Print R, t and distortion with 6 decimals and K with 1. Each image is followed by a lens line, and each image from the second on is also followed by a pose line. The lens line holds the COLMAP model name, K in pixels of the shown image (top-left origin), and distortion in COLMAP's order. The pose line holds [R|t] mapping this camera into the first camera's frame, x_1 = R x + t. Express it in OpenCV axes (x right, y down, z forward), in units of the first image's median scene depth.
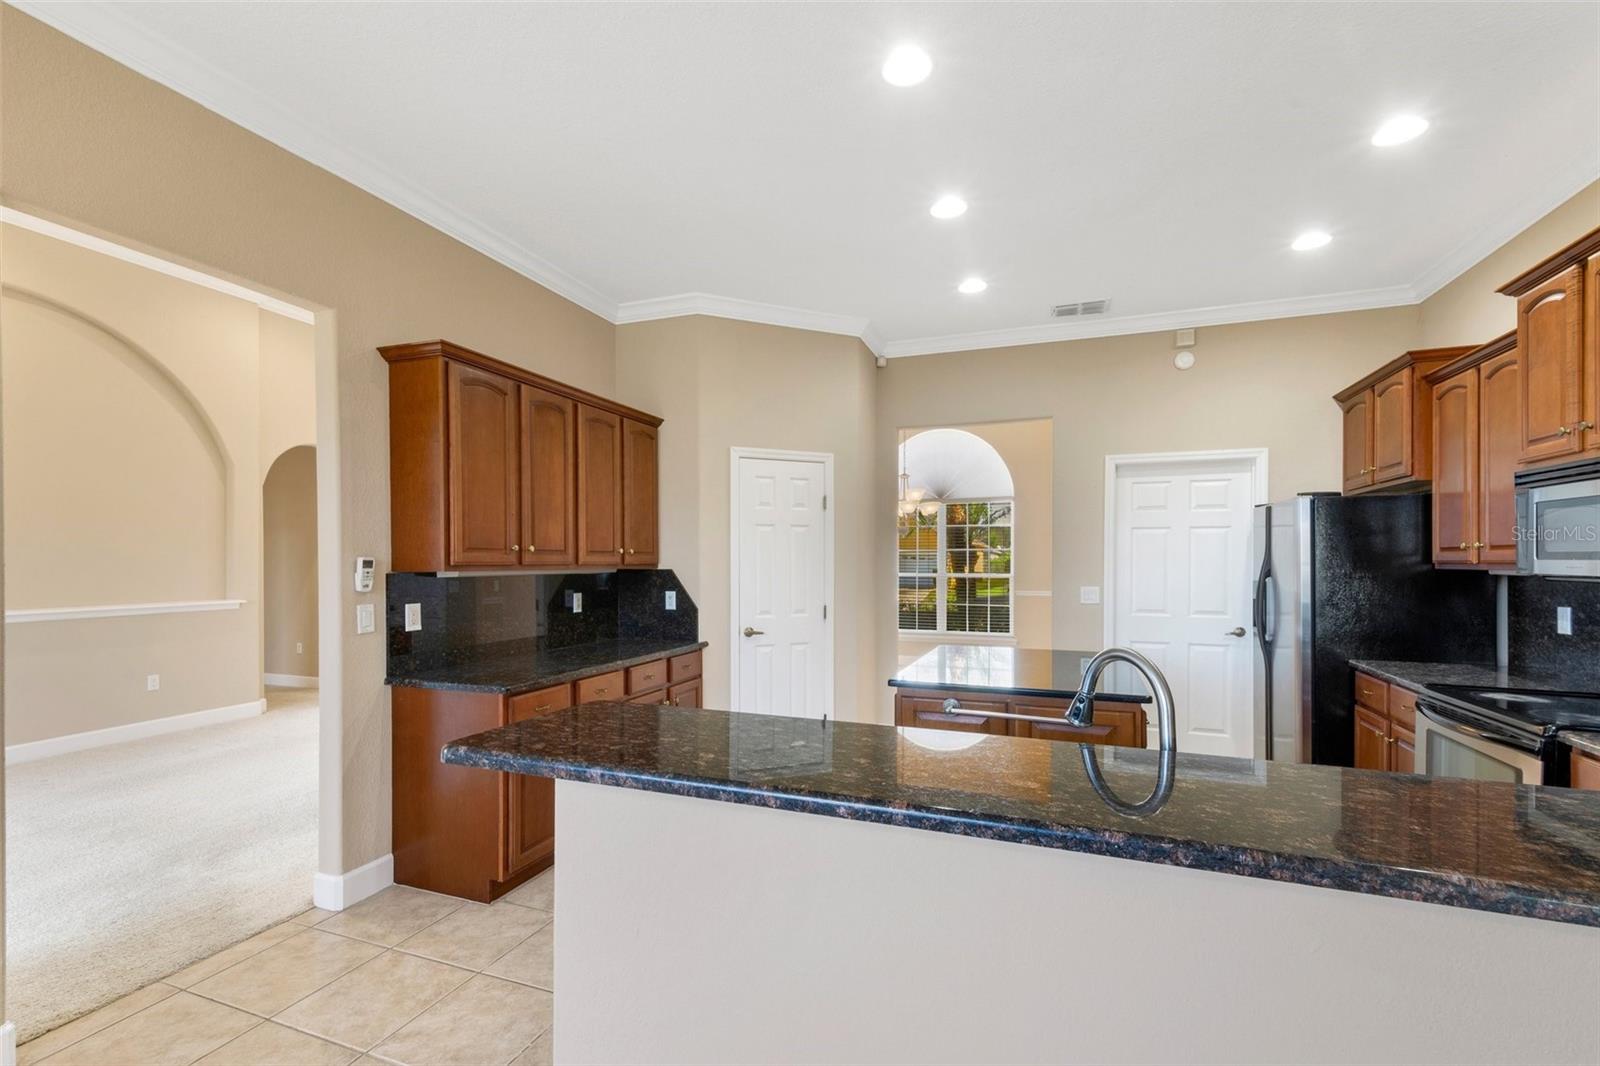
lens RADIAL K [[695.1, 0, 802.7], [0, 695.1, 543.6], [0, 0, 1]] dist [0.023844, 0.000206]
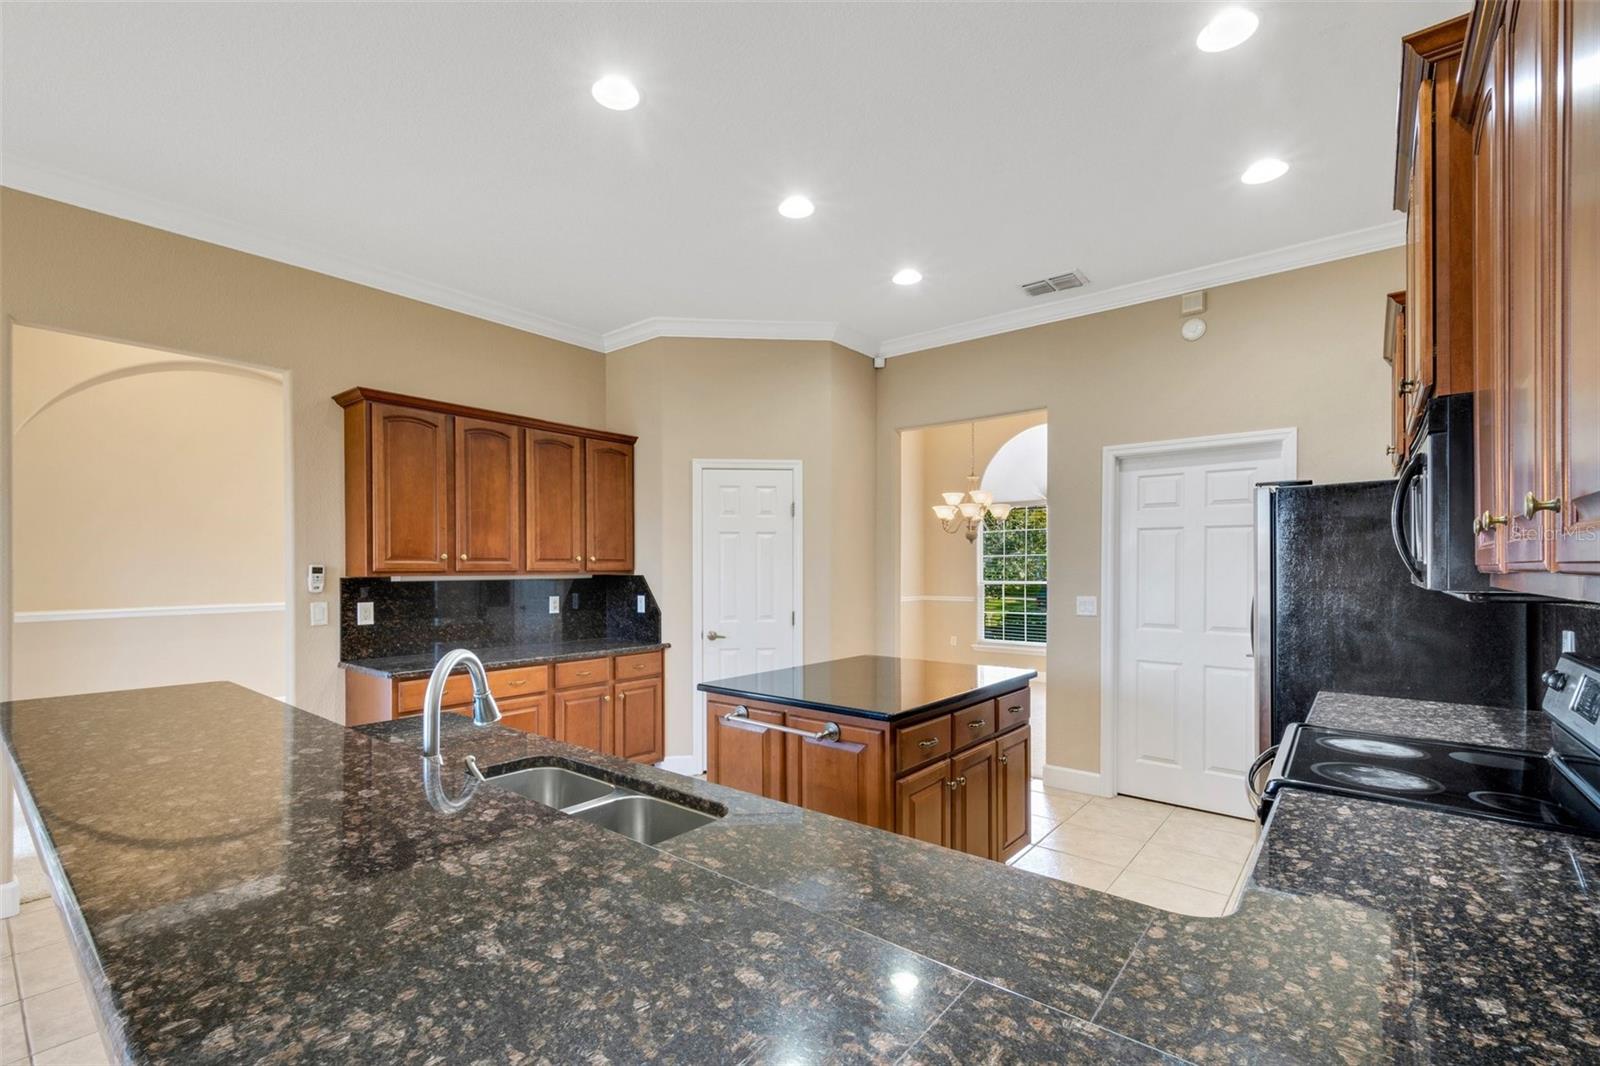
lens RADIAL K [[695.1, 0, 807.3], [0, 695.1, 549.8], [0, 0, 1]] dist [0.023844, 0.000206]
pose [[0.948414, -0.008688, -0.316917, 0.399355], [0.008417, 0.999962, -0.002222, 0.001837], [0.316924, -0.000560, 0.948451, 0.056015]]
